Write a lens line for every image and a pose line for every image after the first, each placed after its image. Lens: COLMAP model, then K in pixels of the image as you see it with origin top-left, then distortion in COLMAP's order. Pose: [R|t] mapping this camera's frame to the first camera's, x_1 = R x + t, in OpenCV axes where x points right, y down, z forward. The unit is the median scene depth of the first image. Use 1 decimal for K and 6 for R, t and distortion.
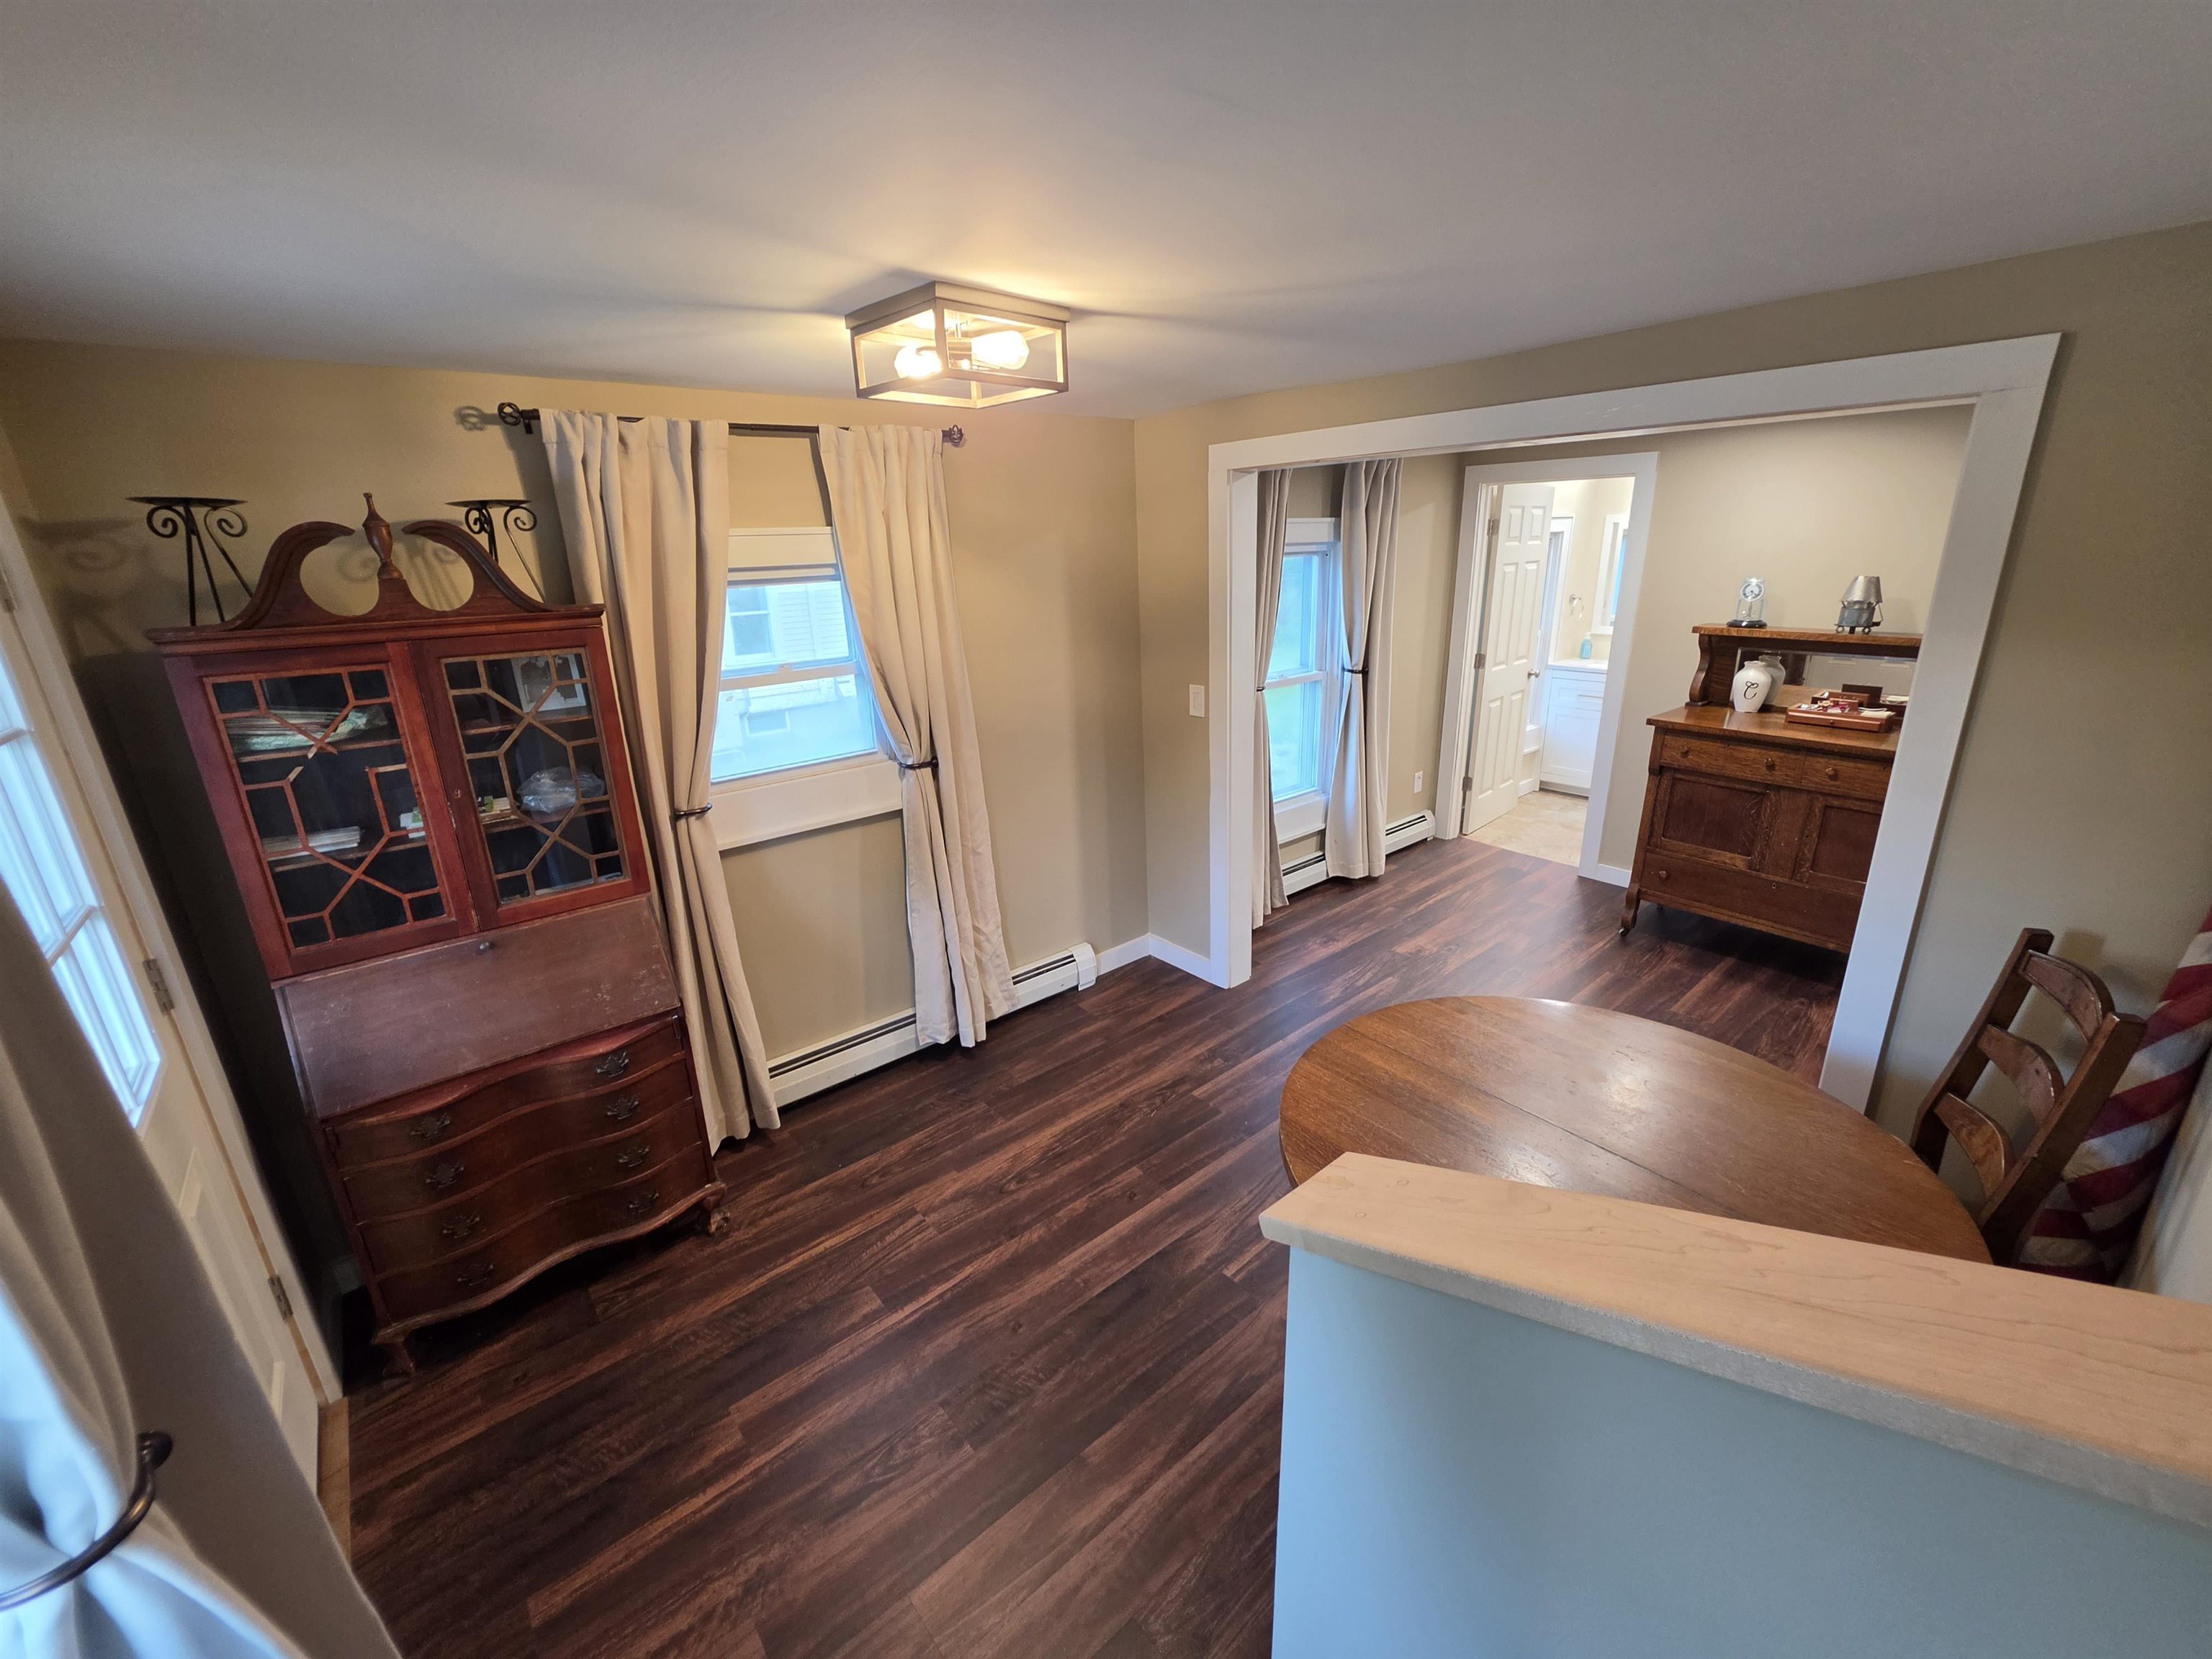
lens RADIAL K [[893.5, 0, 1106.0], [0, 893.5, 829.5], [0, 0, 1]] dist [-0.012157, -0.000012]
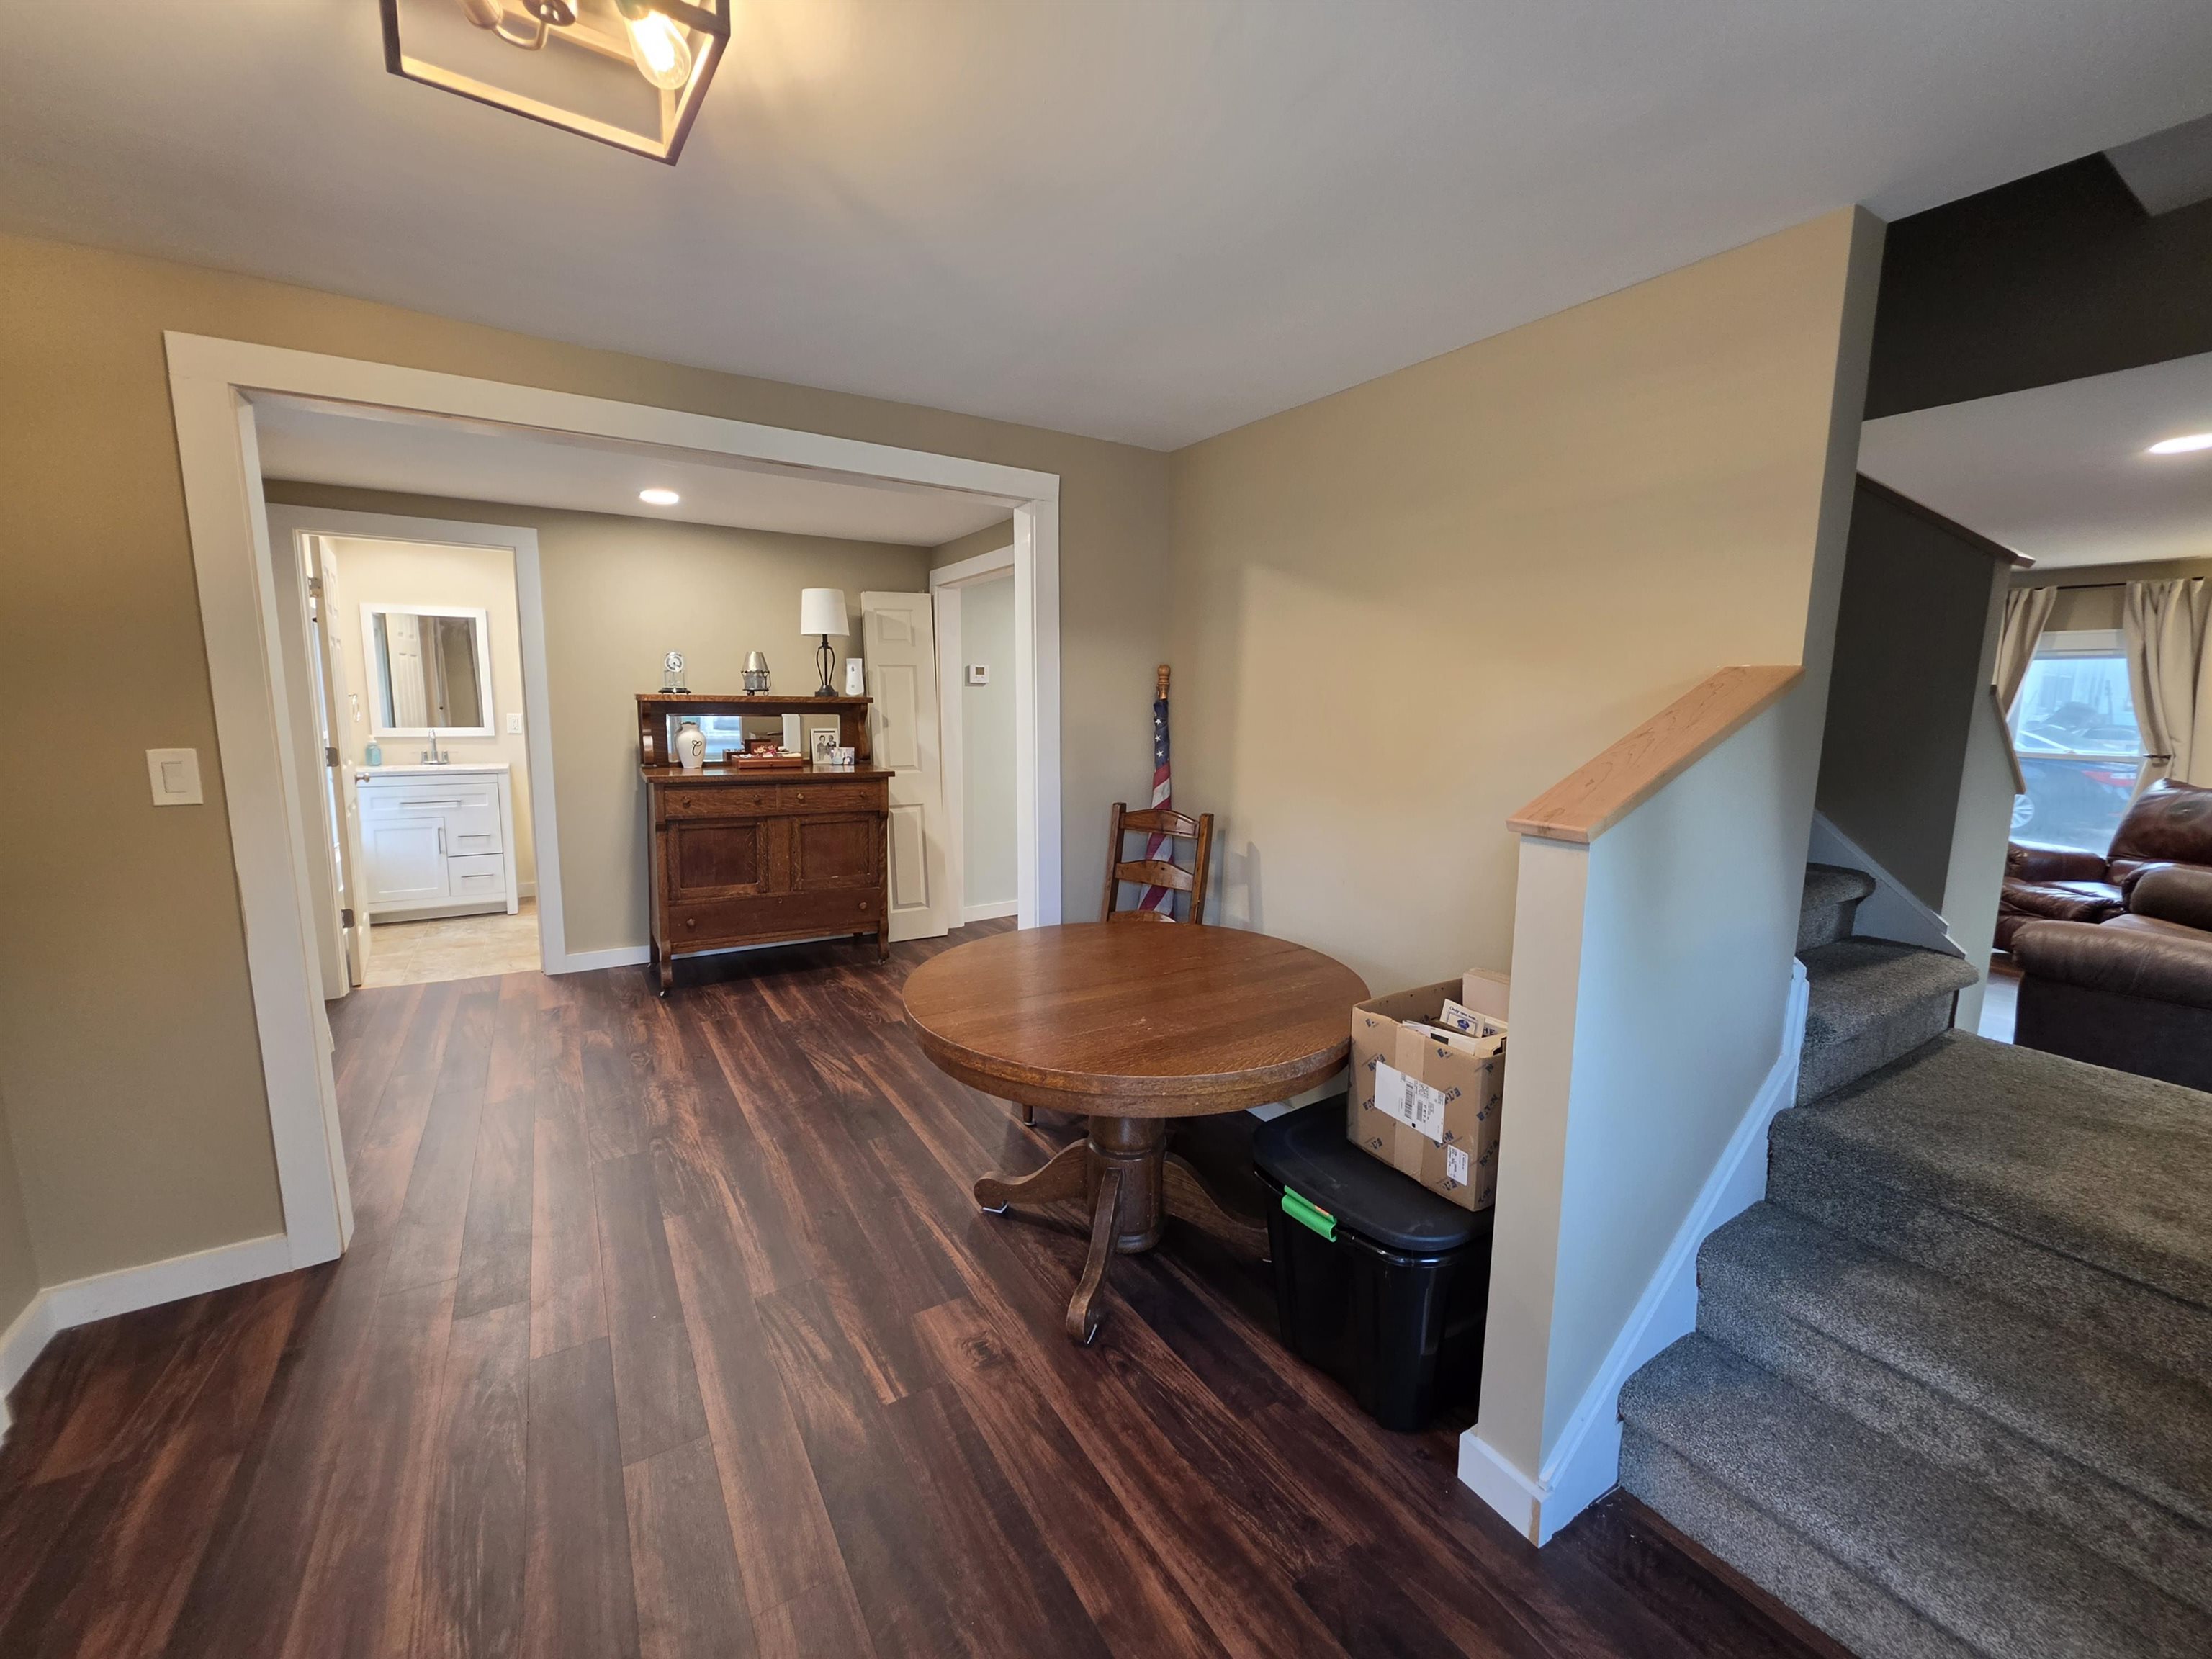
lens RADIAL K [[893.5, 0, 1106.0], [0, 893.5, 829.5], [0, 0, 1]] dist [-0.012157, -0.000012]
pose [[0.131633, -0.112379, 0.984908, -0.367260], [0.290519, 0.954301, 0.070059, 0.016138], [-0.947772, 0.276912, 0.158266, 0.378156]]
